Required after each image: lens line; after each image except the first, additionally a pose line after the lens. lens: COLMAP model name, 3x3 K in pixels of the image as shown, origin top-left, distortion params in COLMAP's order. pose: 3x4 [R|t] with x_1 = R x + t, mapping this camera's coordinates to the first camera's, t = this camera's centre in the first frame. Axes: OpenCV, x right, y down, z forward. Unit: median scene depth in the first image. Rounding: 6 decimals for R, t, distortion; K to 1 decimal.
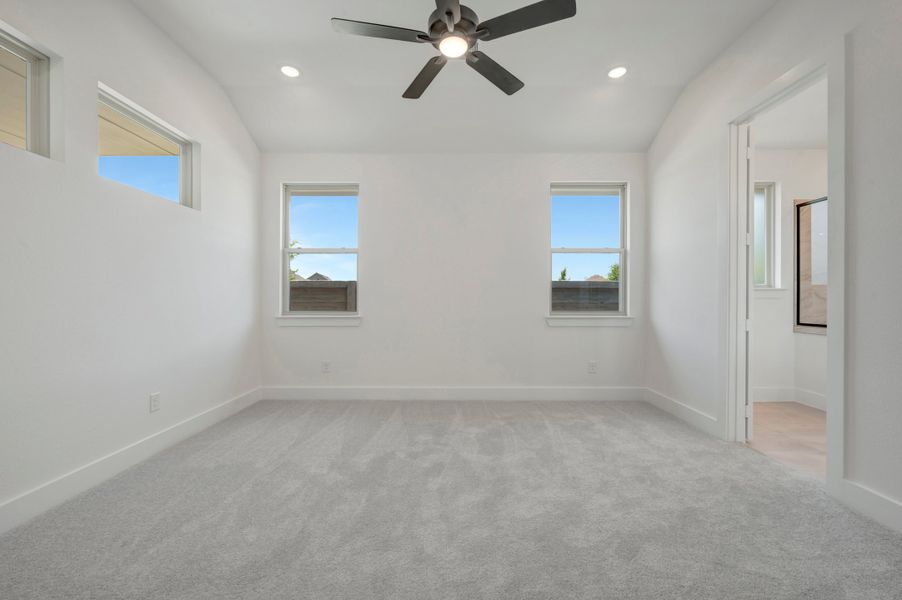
lens RADIAL K [[356.1, 0, 451.0], [0, 356.1, 300.0], [0, 0, 1]] dist [0.000186, -0.000137]
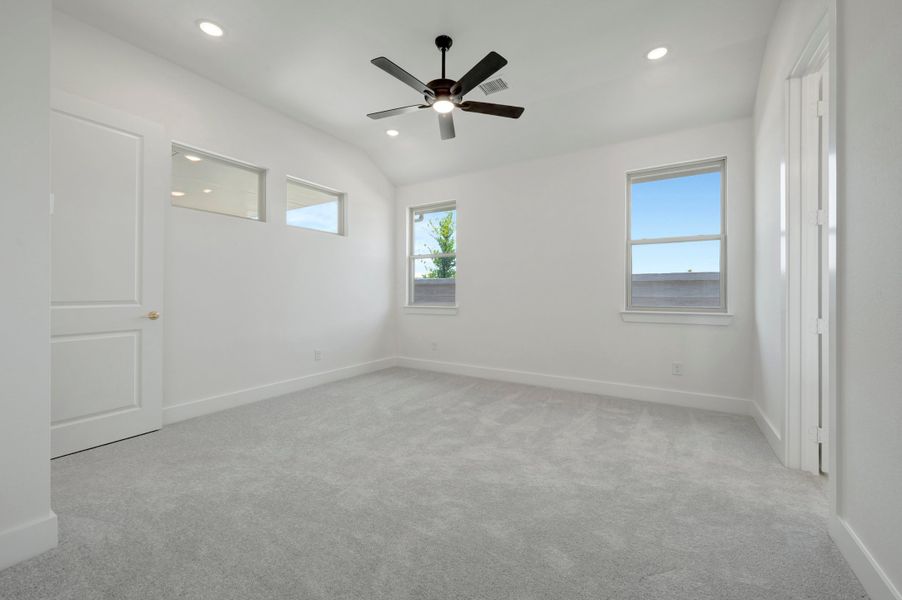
lens RADIAL K [[356.1, 0, 451.0], [0, 356.1, 300.0], [0, 0, 1]] dist [0.000186, -0.000137]
pose [[0.853678, 0.009629, -0.520711, 0.490822], [-0.000461, 0.999843, 0.017733, -0.002039], [0.520800, -0.014898, 0.853549, -0.093303]]
